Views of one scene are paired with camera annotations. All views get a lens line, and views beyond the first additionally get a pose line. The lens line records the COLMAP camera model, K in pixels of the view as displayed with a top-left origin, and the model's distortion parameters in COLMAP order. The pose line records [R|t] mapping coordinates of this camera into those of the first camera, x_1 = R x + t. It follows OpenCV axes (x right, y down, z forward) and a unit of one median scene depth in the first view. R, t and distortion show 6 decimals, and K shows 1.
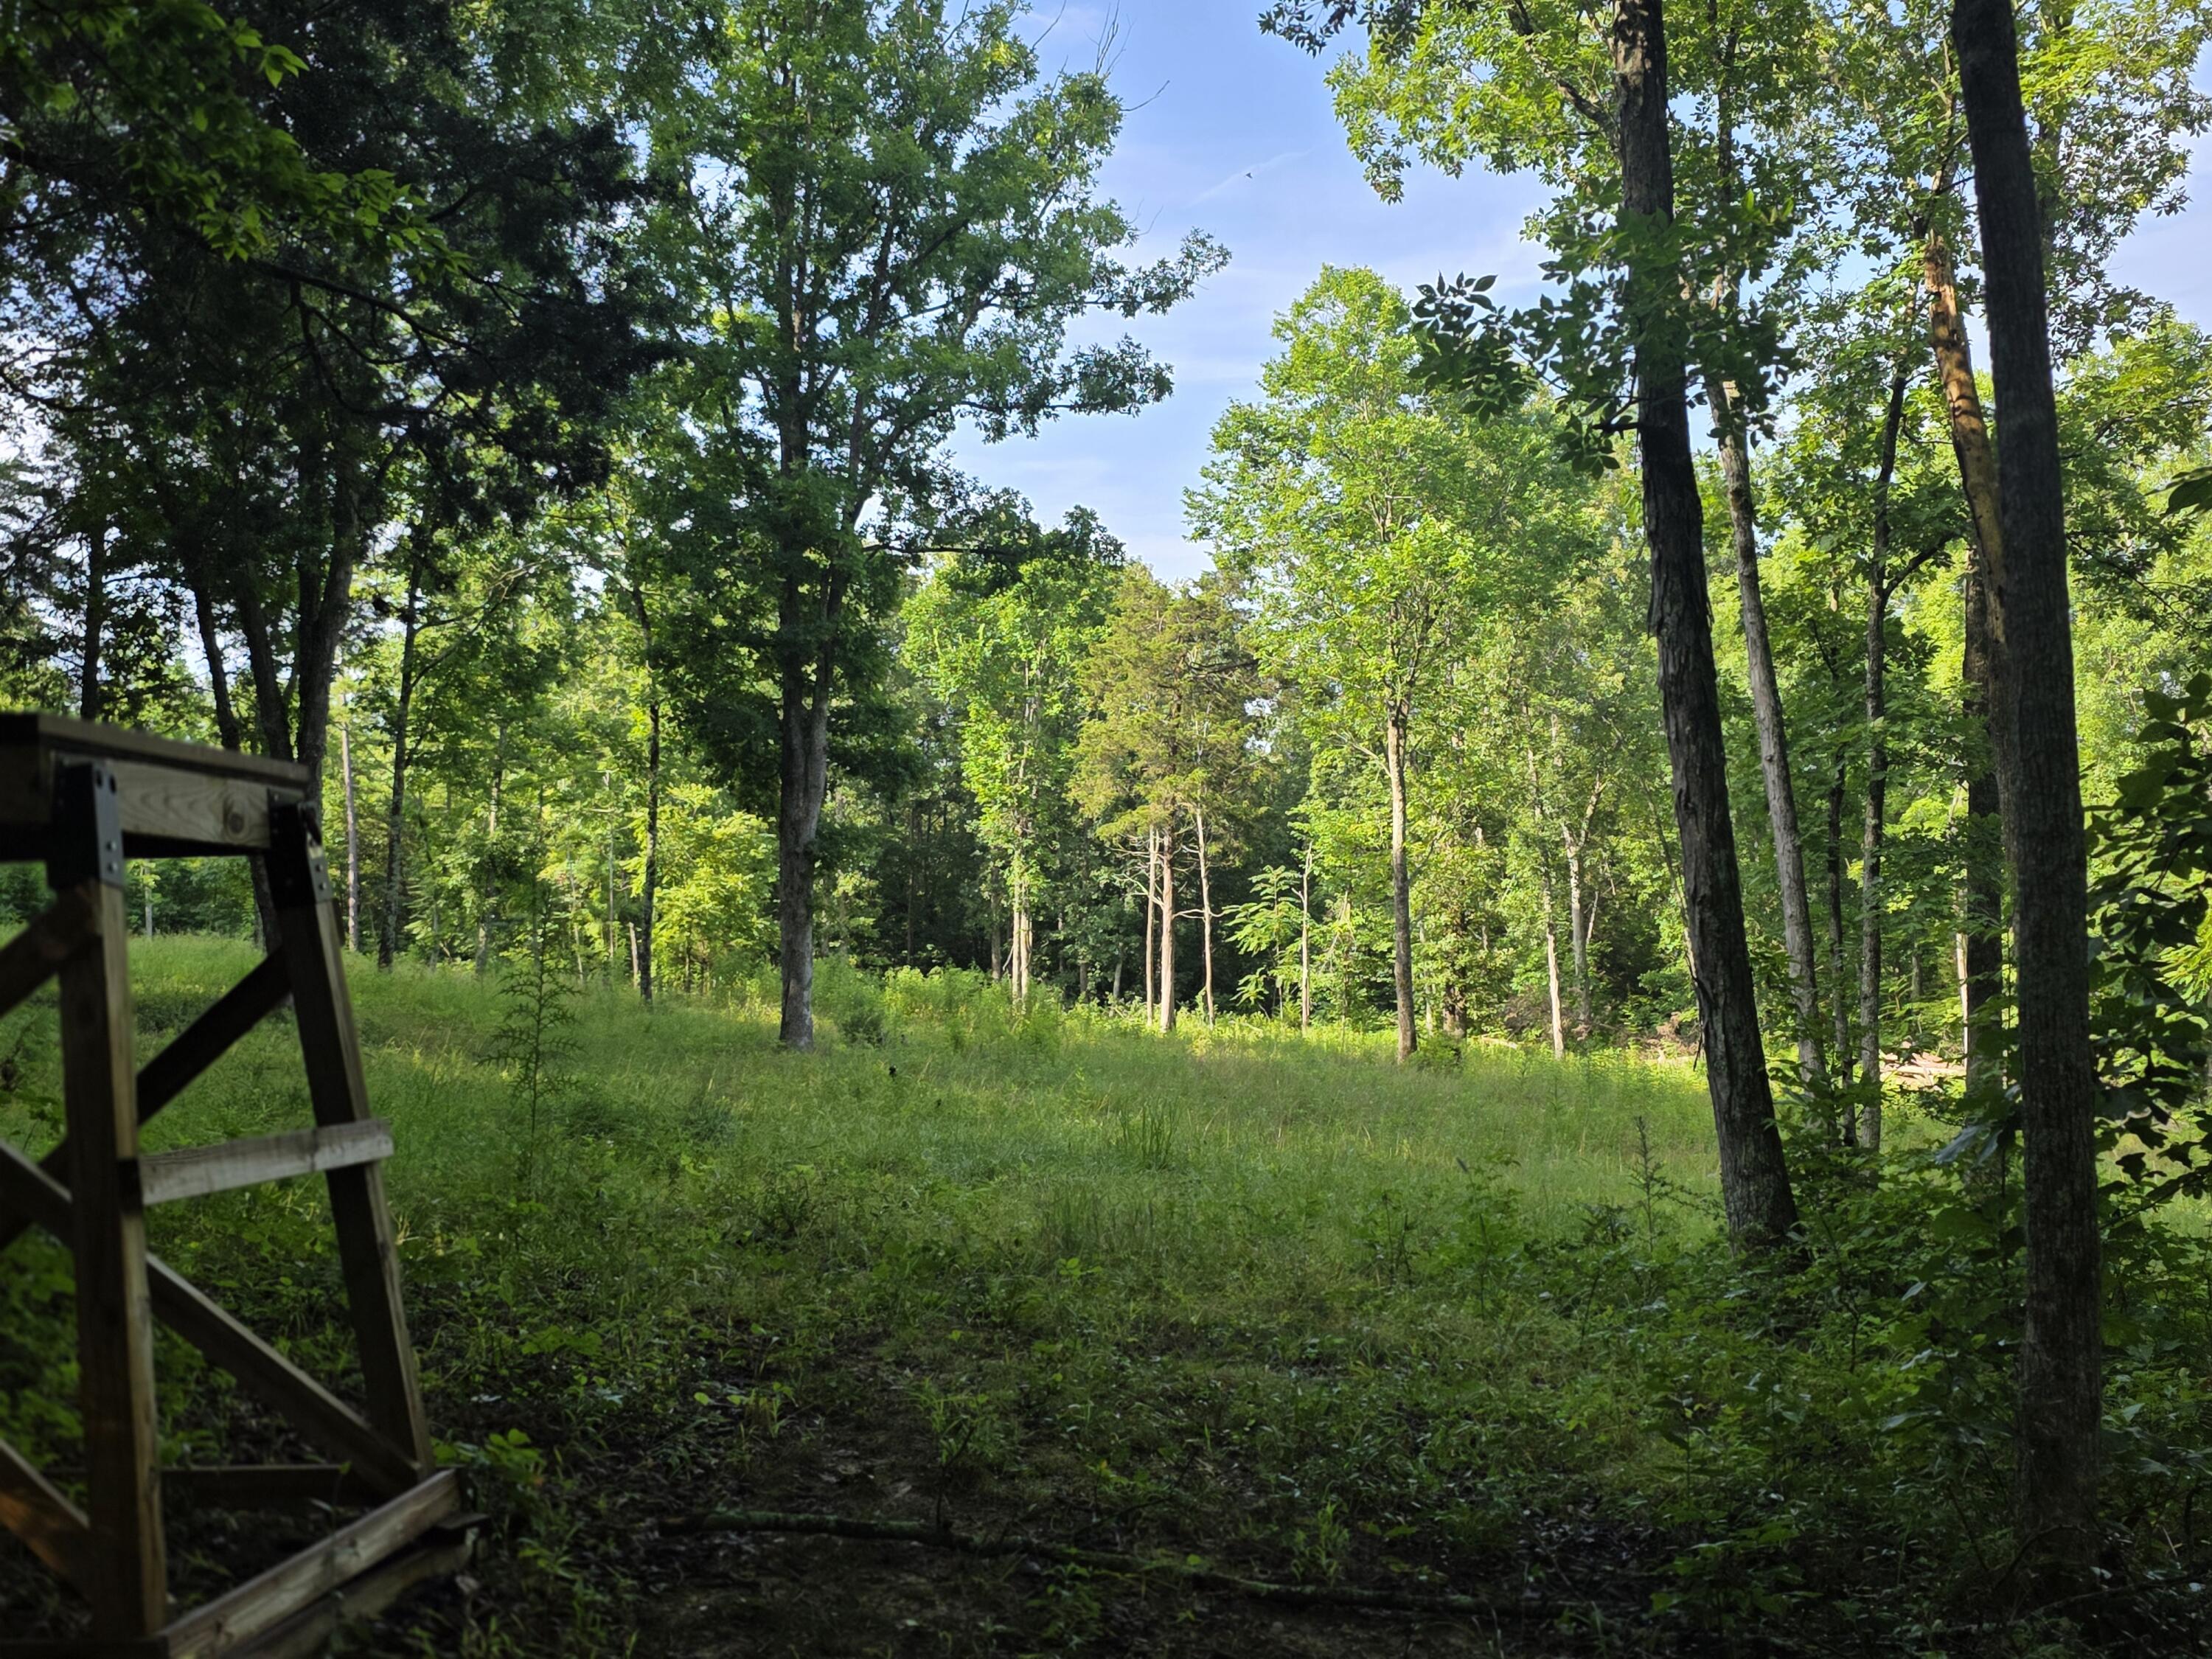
lens RADIAL K [[2452.4, 0, 1106.2], [0, 2452.4, 826.8], [0, 0, 1]] dist [0.192540, 0.000000]
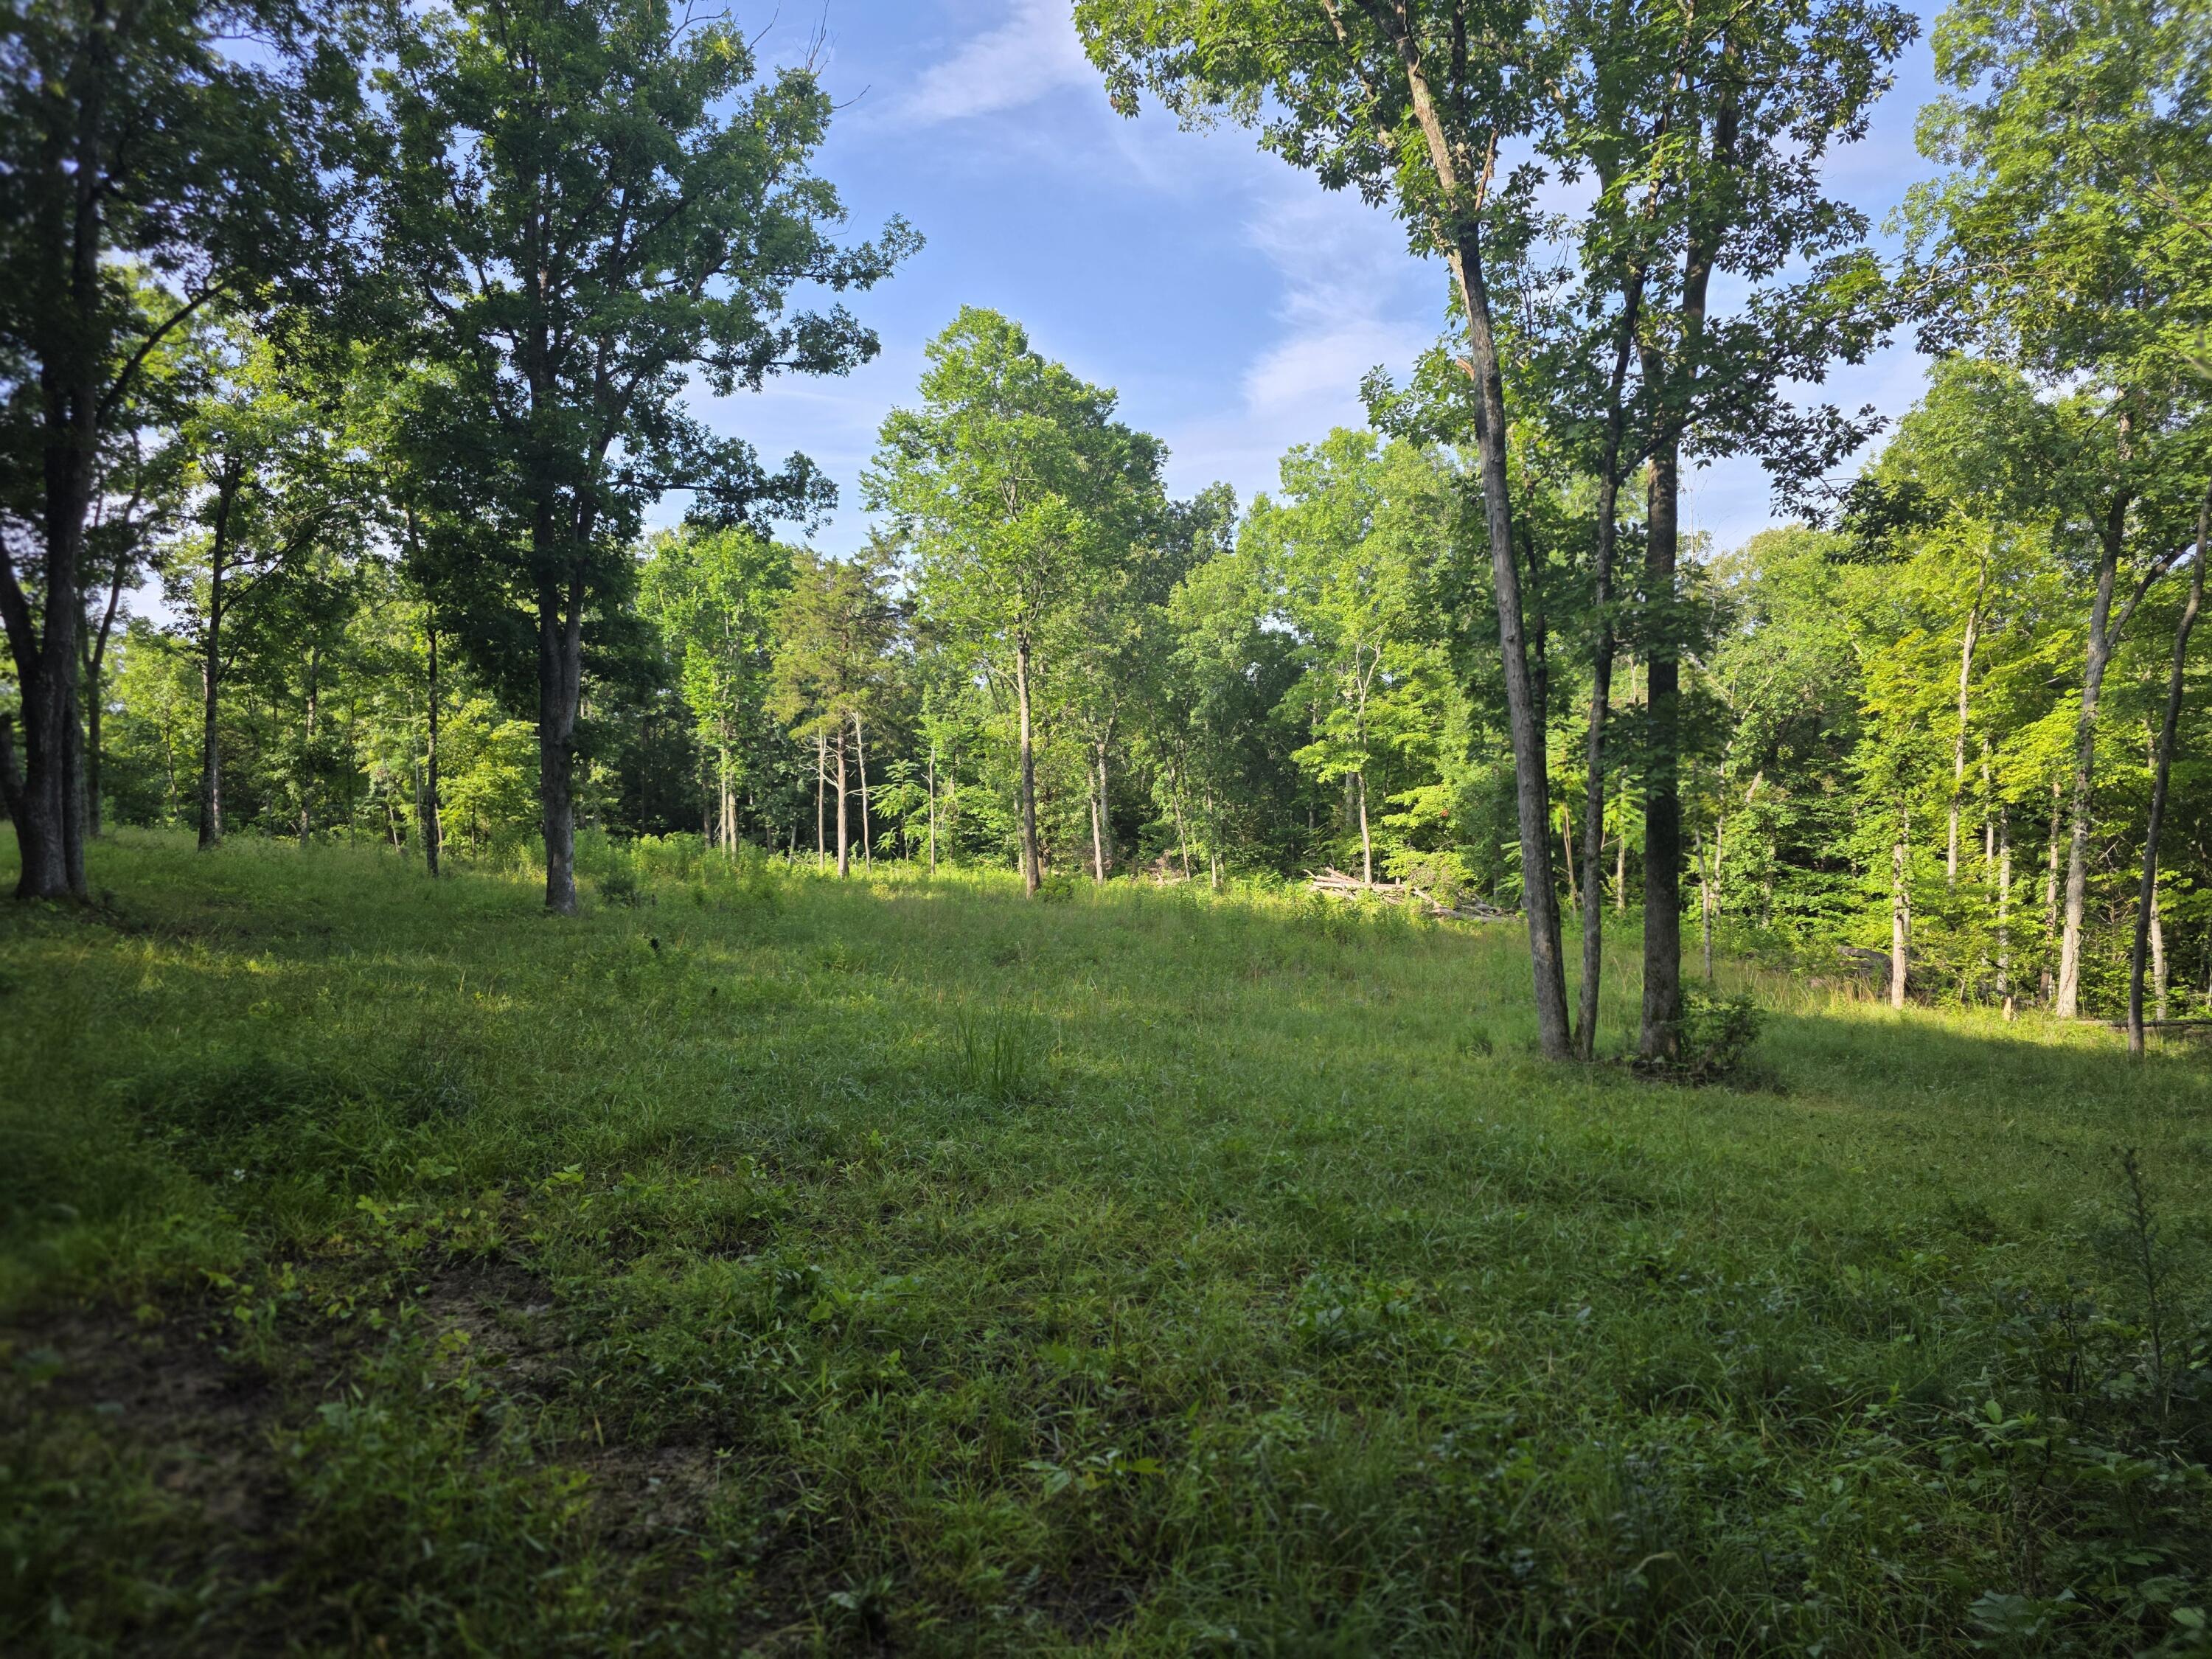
lens RADIAL K [[1520.3, 0, 1097.6], [0, 1520.3, 814.2], [0, 0, 1]] dist [0.057036, -0.010092]
pose [[0.977683, -0.018416, 0.209279, -0.019068], [0.007649, 0.998610, 0.052140, 0.005108], [-0.209949, -0.049376, 0.976465, 0.165314]]
